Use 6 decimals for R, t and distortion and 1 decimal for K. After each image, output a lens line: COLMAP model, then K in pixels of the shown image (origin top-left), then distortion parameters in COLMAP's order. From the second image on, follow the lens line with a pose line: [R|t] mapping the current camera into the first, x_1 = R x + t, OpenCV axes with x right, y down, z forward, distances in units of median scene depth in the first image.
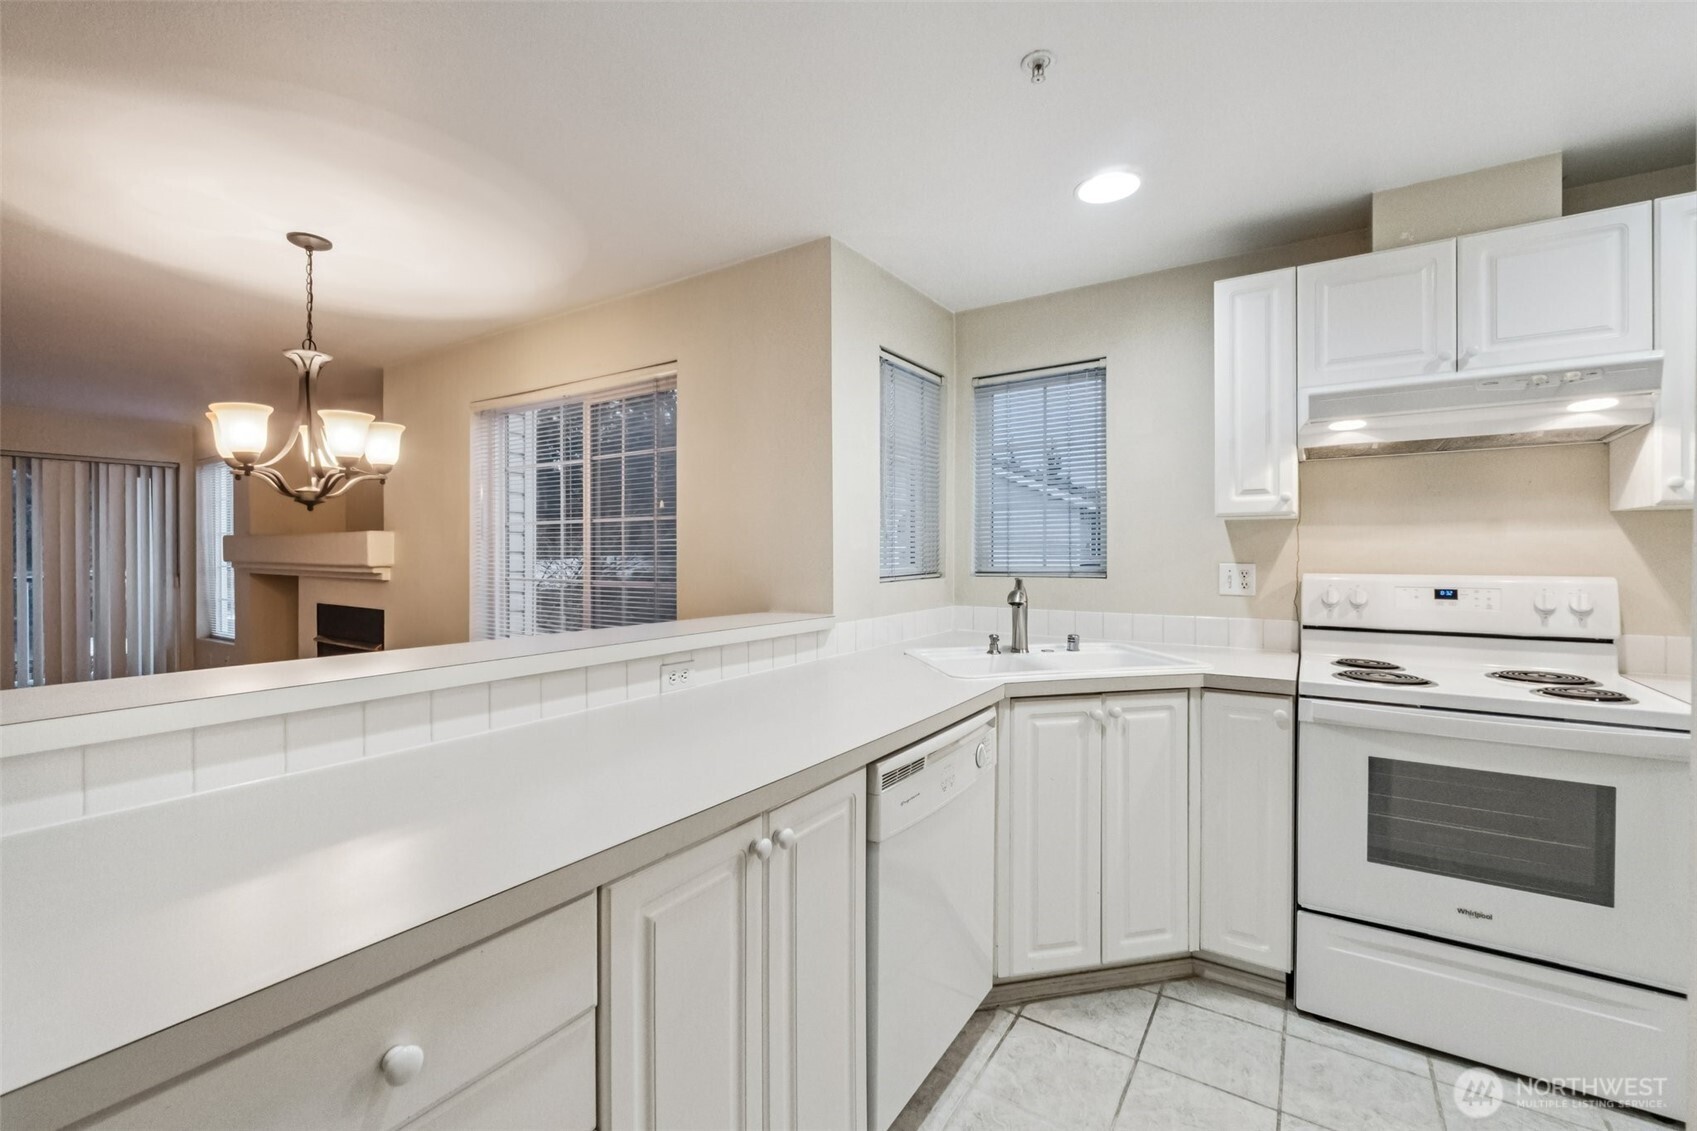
lens RADIAL K [[707.0, 0, 848.5], [0, 707.0, 565.5], [0, 0, 1]] dist [0.000286, 0.000011]
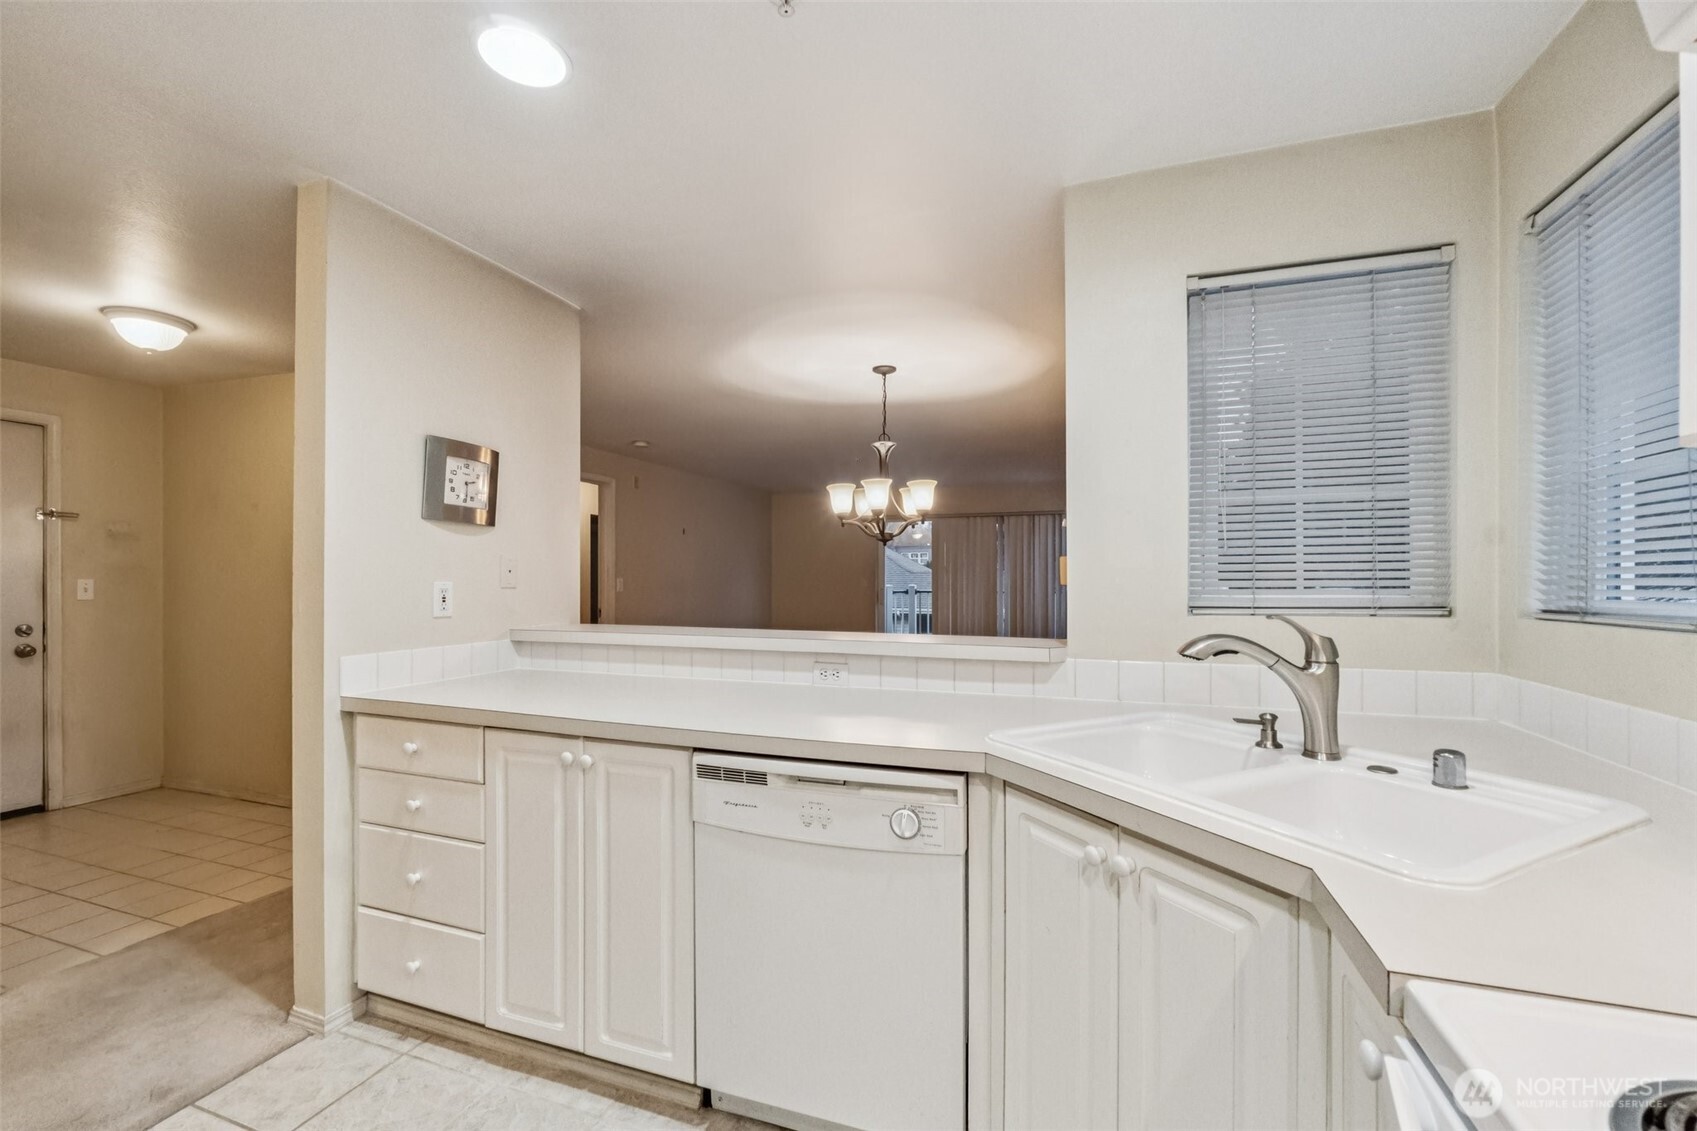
lens RADIAL K [[724.2, 0, 848.5], [0, 724.2, 565.5], [0, 0, 1]] dist [-0.003357, -0.000281]
pose [[0.233896, -0.012599, -0.972180, 0.742211], [-0.020024, 0.999642, -0.017773, -0.004150], [0.972056, 0.023624, 0.233559, 0.571628]]
